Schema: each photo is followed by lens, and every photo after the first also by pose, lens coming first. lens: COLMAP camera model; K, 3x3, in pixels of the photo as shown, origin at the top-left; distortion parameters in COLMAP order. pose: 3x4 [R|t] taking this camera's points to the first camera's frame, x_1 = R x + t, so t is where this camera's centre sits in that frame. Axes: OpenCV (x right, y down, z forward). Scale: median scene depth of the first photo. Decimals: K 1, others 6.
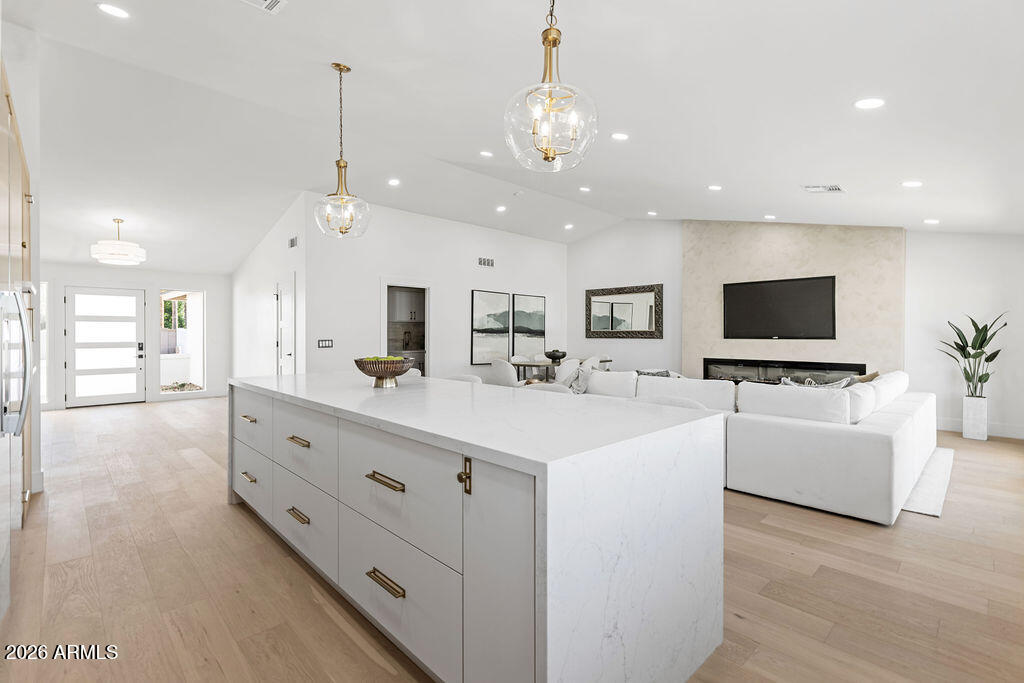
lens RADIAL K [[470.7, 0, 511.3], [0, 470.7, 333.4], [0, 0, 1]] dist [0.004002, -0.000068]
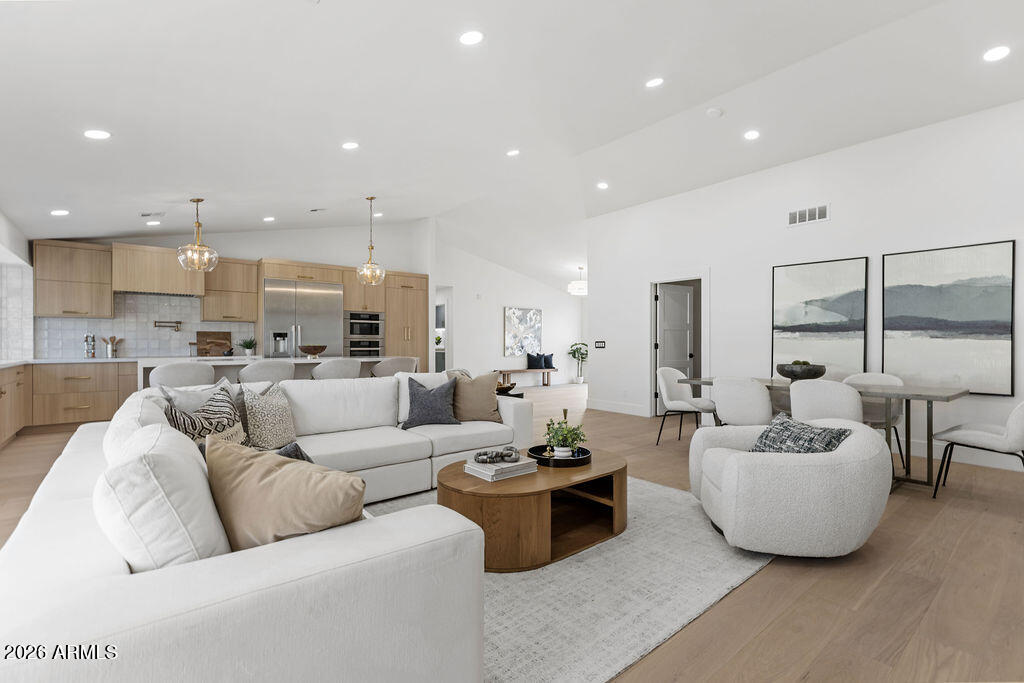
lens RADIAL K [[465.8, 0, 509.6], [0, 465.8, 341.8], [0, 0, 1]] dist [-0.000937, -0.000498]
pose [[-0.088737, -0.003720, -0.996048, 0.633439], [-0.000451, 0.999993, -0.003694, 0.016233], [0.996055, 0.000121, -0.088738, 0.733766]]
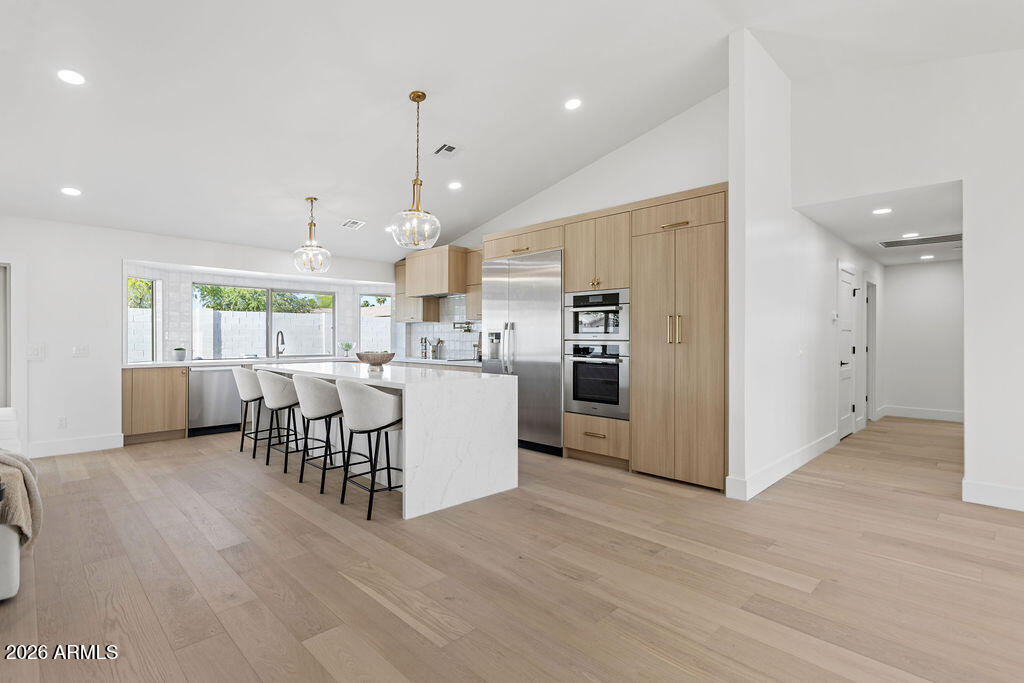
lens RADIAL K [[493.7, 0, 499.4], [0, 493.7, 338.9], [0, 0, 1]] dist [-0.000519, -0.000118]
pose [[-0.999989, -0.003411, 0.003368, -0.237307], [-0.003402, 0.999991, 0.002653, 0.002755], [-0.003377, 0.002642, -0.999991, 0.913945]]
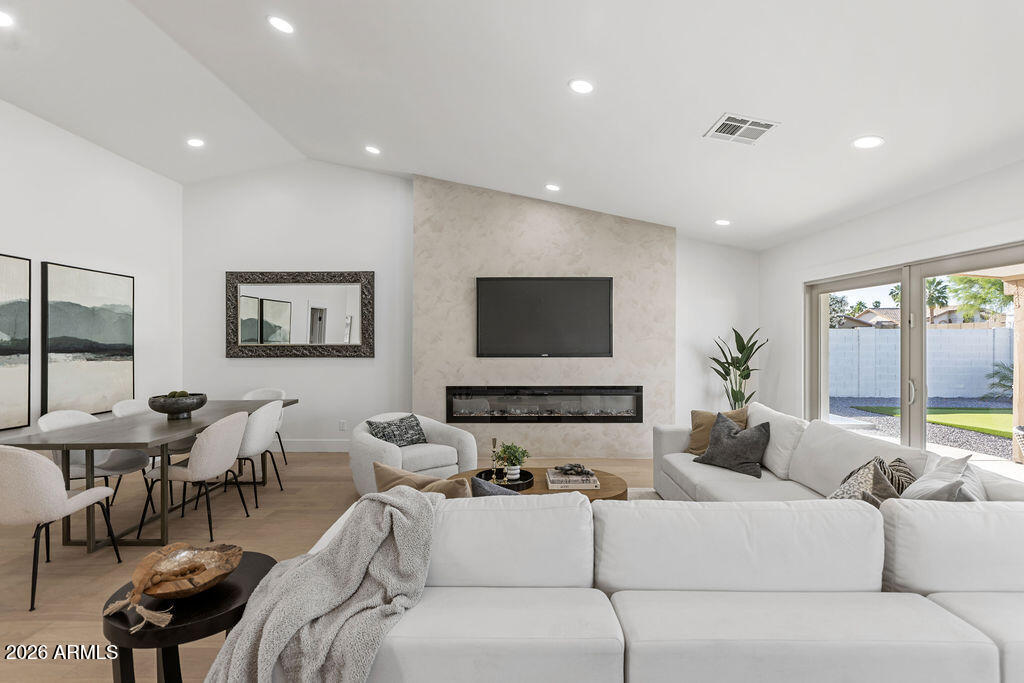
lens RADIAL K [[465.8, 0, 509.6], [0, 465.8, 341.8], [0, 0, 1]] dist [-0.000937, -0.000498]
pose [[0.700738, -0.005069, 0.713401, -0.001029], [0.001334, 0.999982, 0.005796, -0.014567], [-0.713417, -0.003110, 0.700733, 0.465767]]
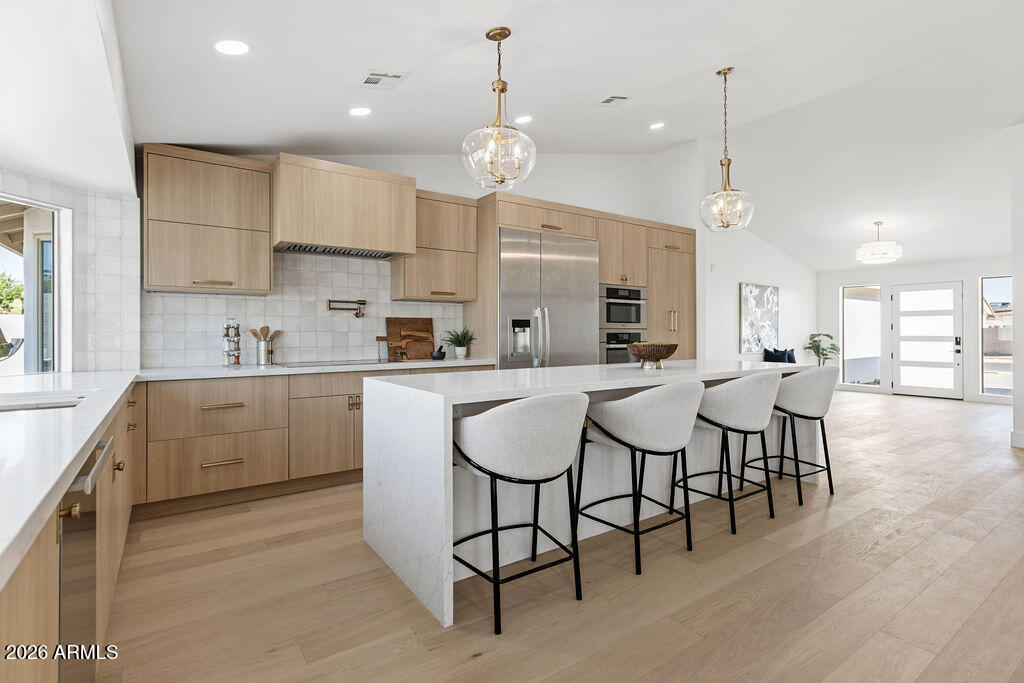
lens RADIAL K [[502.3, 0, 535.2], [0, 502.3, 330.0], [0, 0, 1]] dist [-0.009474, -0.000172]
pose [[-0.136149, -0.004411, -0.990679, 0.339004], [0.000687, 0.999989, -0.004547, 0.010033], [0.990688, -0.001300, -0.136145, 0.303470]]
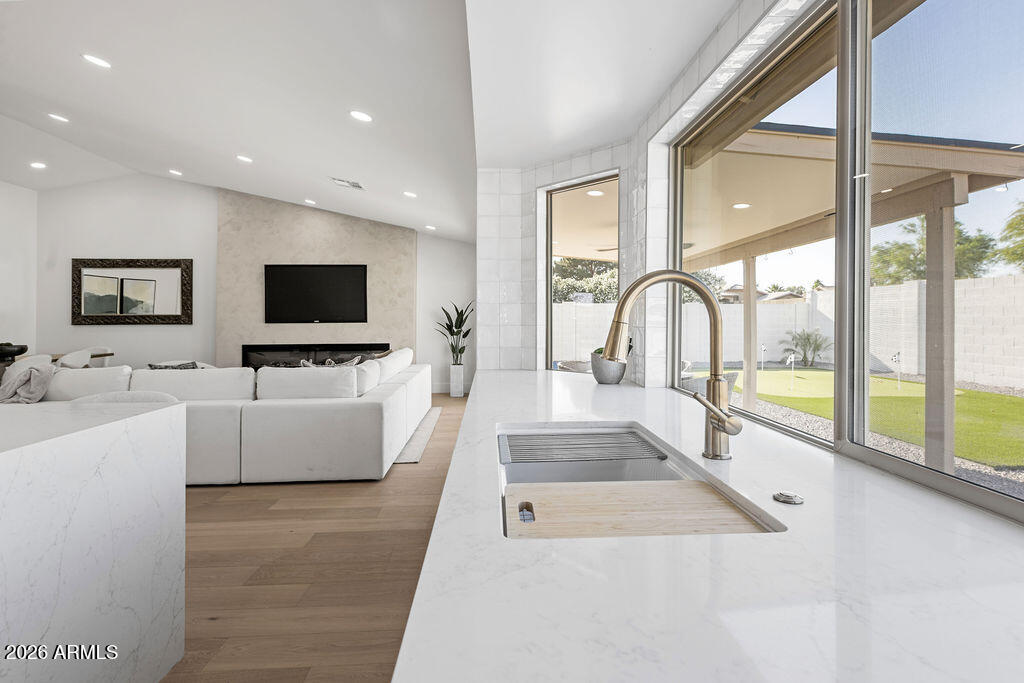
lens RADIAL K [[494.9, 0, 525.3], [0, 494.9, 311.6], [0, 0, 1]] dist [0.001668, -0.000377]
pose [[0.644888, 0.005111, 0.764260, 0.031997], [0.005205, 0.999925, -0.011079, 0.001676], [-0.764260, 0.011123, 0.644813, -0.027167]]
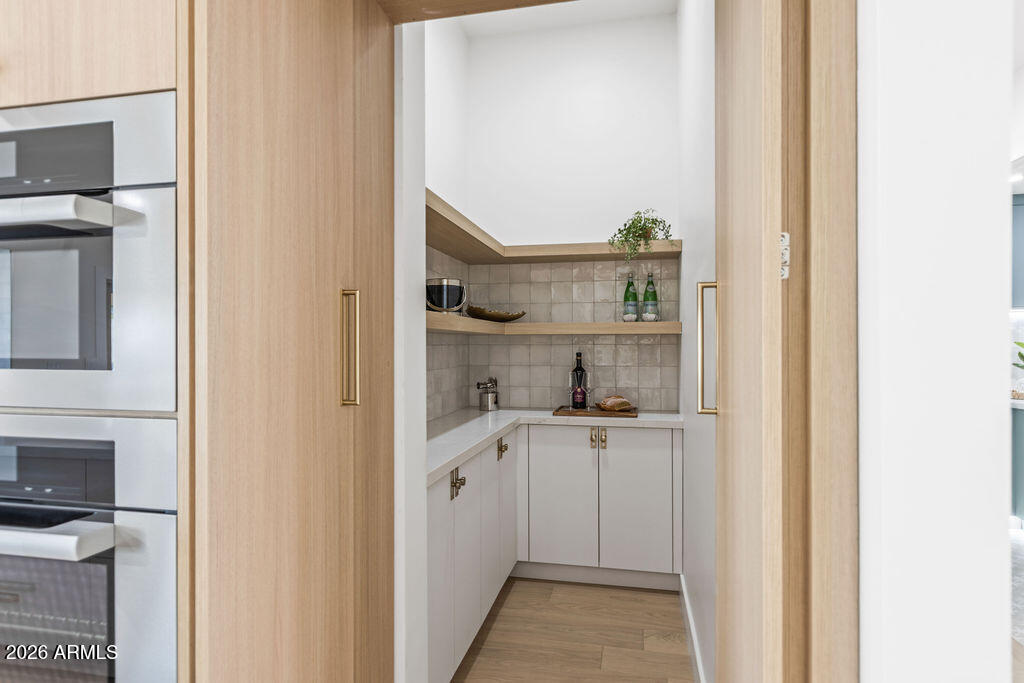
lens RADIAL K [[576.5, 0, 512.0], [0, 576.5, 341.5], [0, 0, 1]] dist [0.000191, 0.000035]
pose [[-0.831564, -0.002349, -0.555423, -0.373383], [-0.001126, 0.999996, -0.002543, -0.007738], [0.555427, -0.001489, -0.831564, 0.482101]]
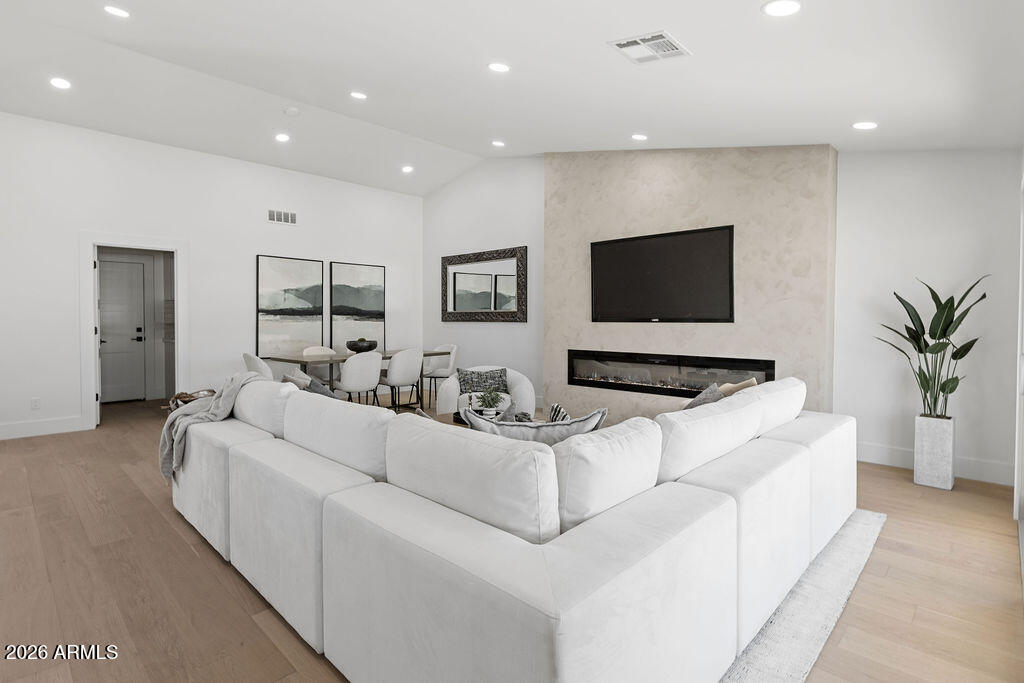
lens RADIAL K [[509.3, 0, 478.1], [0, 509.3, 324.6], [0, 0, 1]] dist [-0.000330, 0.000531]
pose [[0.999984, -0.002610, -0.005087, 0.274329], [0.002690, 0.999874, 0.015645, 0.003054], [0.005046, -0.015659, 0.999865, 0.236929]]
